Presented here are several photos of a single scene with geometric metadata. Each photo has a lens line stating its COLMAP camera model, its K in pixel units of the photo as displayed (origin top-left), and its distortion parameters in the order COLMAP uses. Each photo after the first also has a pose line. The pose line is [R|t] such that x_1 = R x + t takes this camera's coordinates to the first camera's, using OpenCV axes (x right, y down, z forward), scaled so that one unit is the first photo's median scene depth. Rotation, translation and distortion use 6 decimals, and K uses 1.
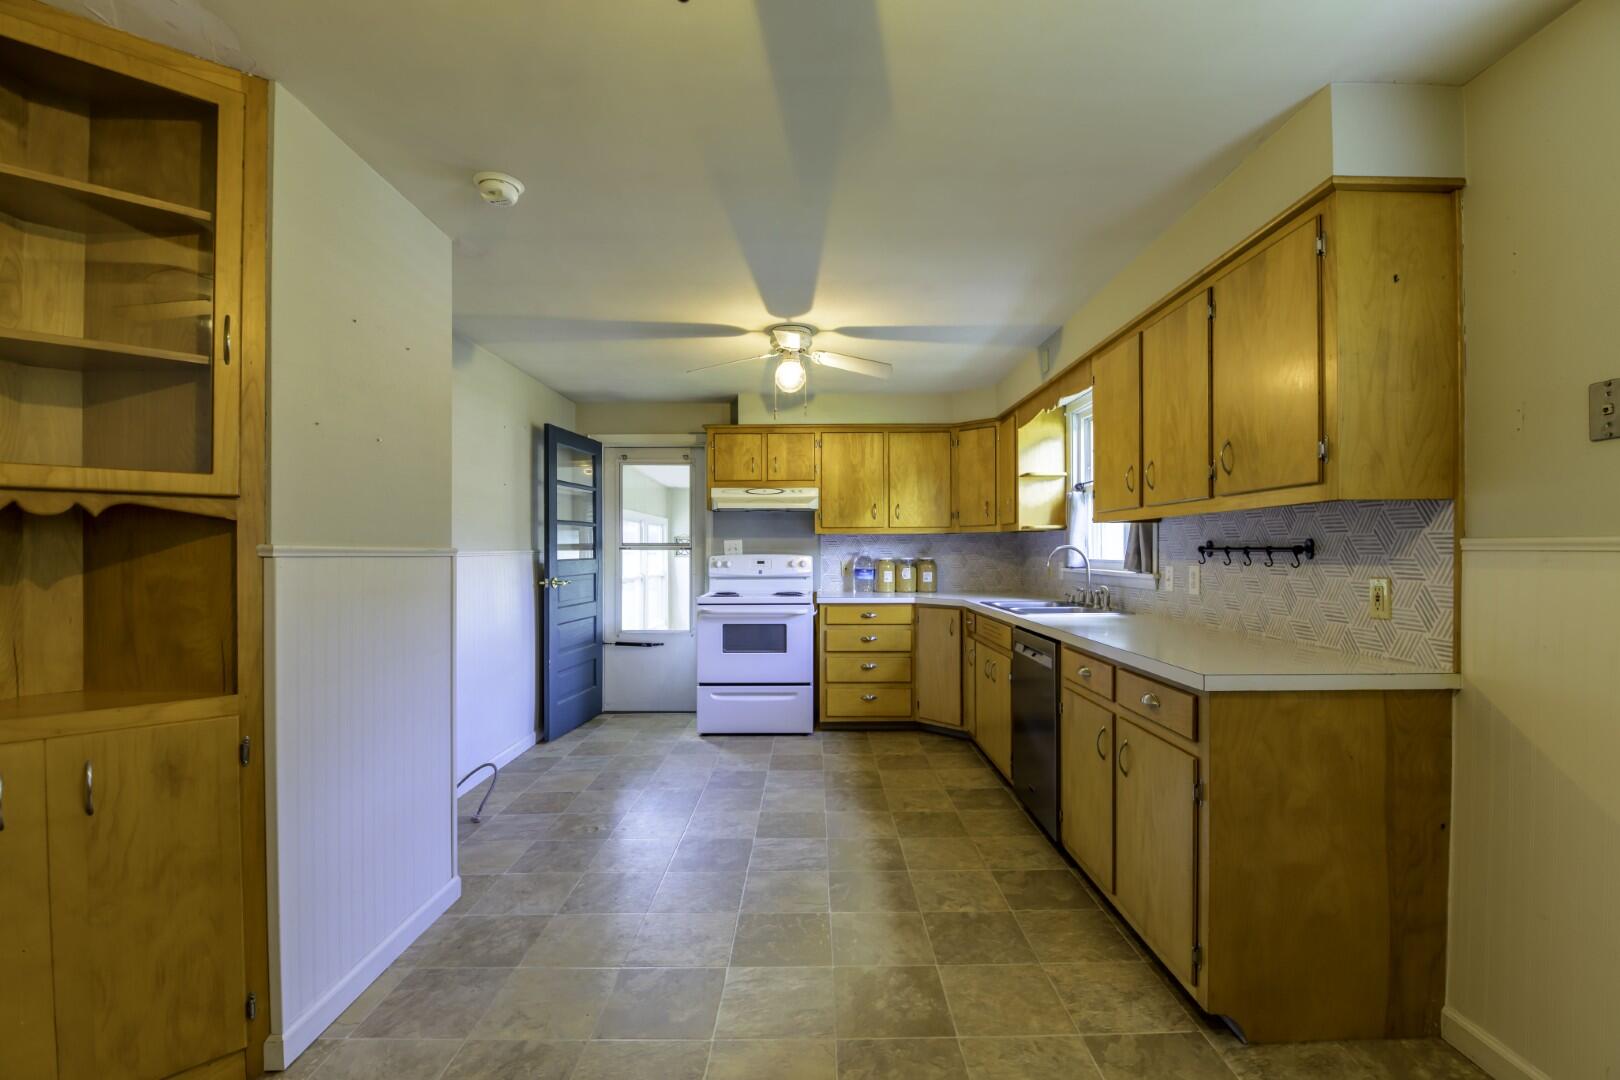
lens RADIAL K [[702.9, 0, 818.5], [0, 702.9, 550.6], [0, 0, 1]] dist [-0.001049, -0.010082]
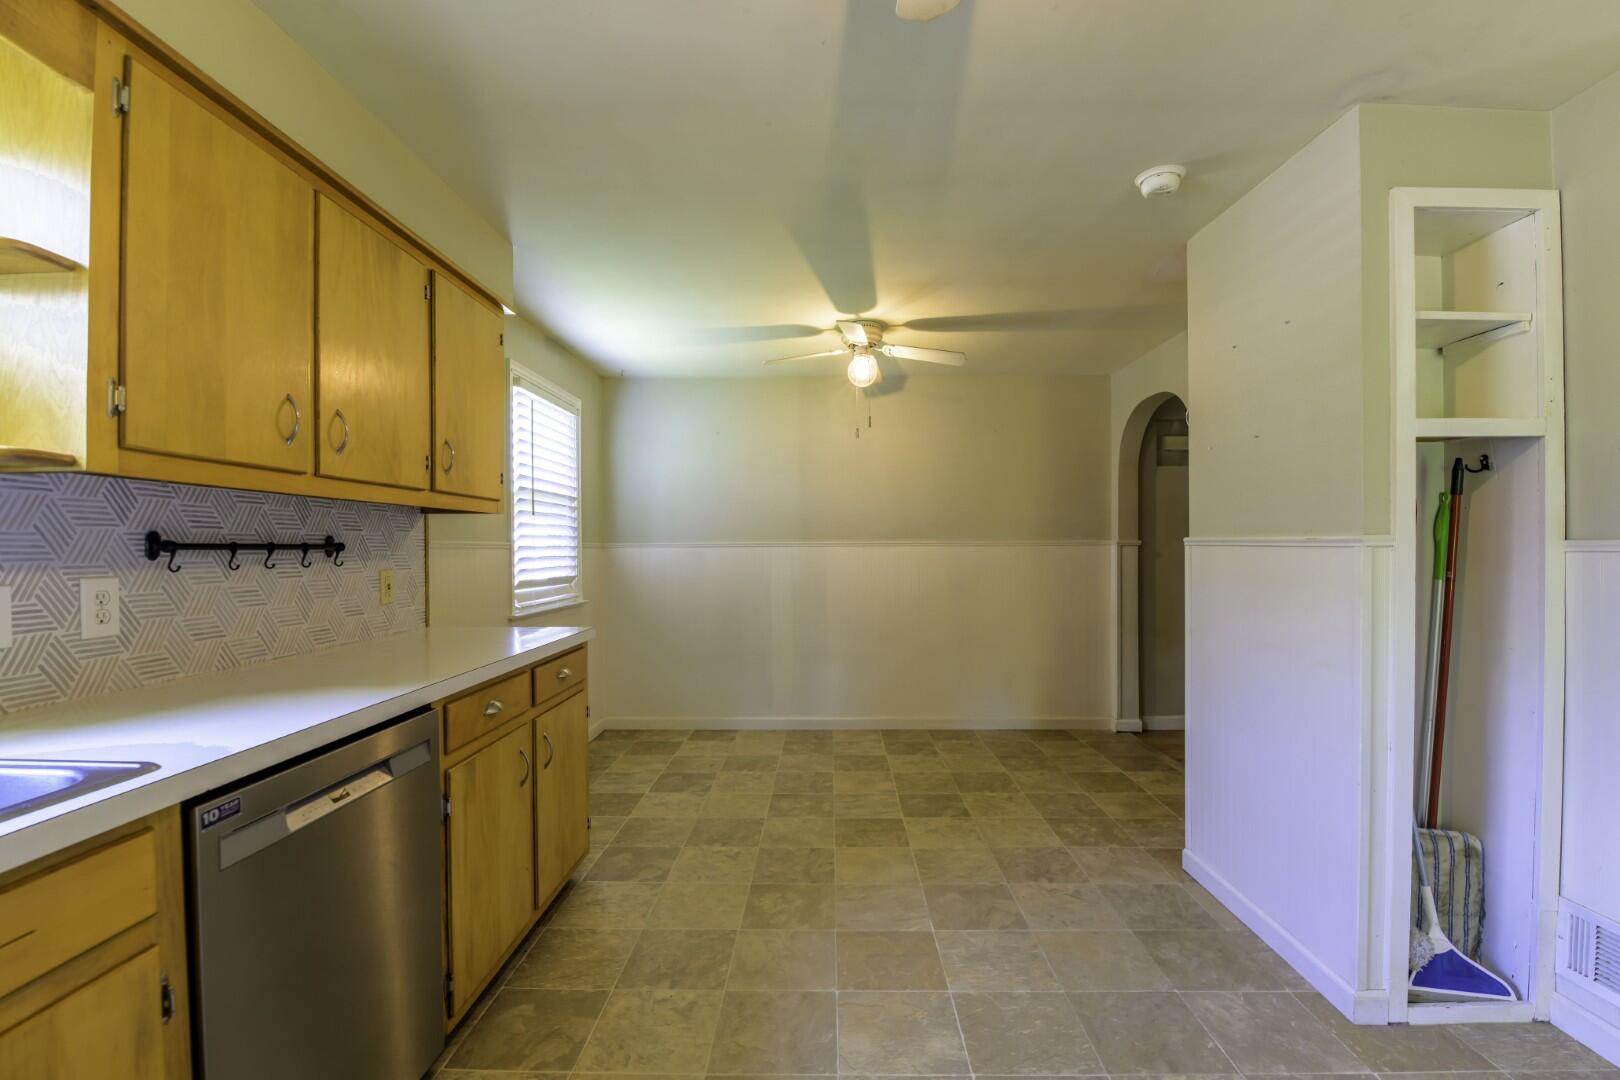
lens RADIAL K [[702.9, 0, 818.5], [0, 702.9, 550.6], [0, 0, 1]] dist [-0.001049, -0.010082]
pose [[-0.999700, 0.008376, 0.022997, 0.013570], [0.008530, 0.999942, 0.006603, 0.002215], [-0.022940, 0.006797, -0.999714, 1.701071]]
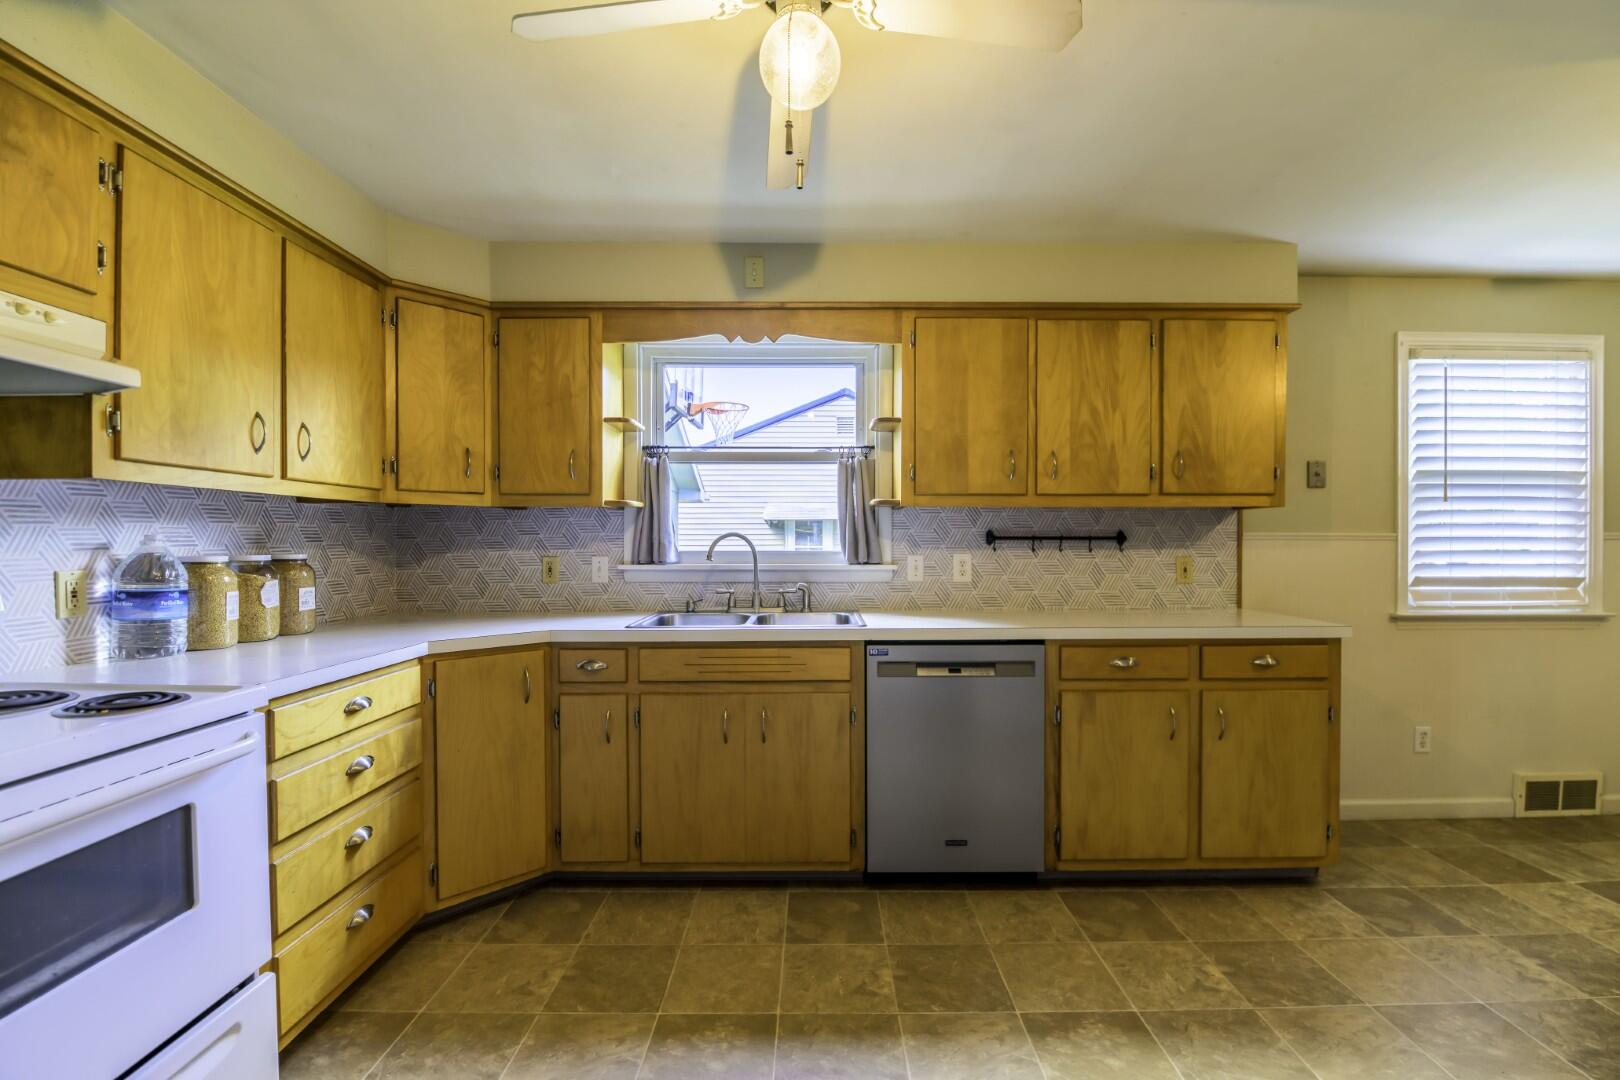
lens RADIAL K [[702.9, 0, 818.5], [0, 702.9, 550.6], [0, 0, 1]] dist [-0.001049, -0.010082]
pose [[0.003197, -0.009370, 0.999951, -0.576913], [0.001061, 0.999956, 0.009366, 0.007468], [-0.999994, 0.001031, 0.003206, 1.387325]]
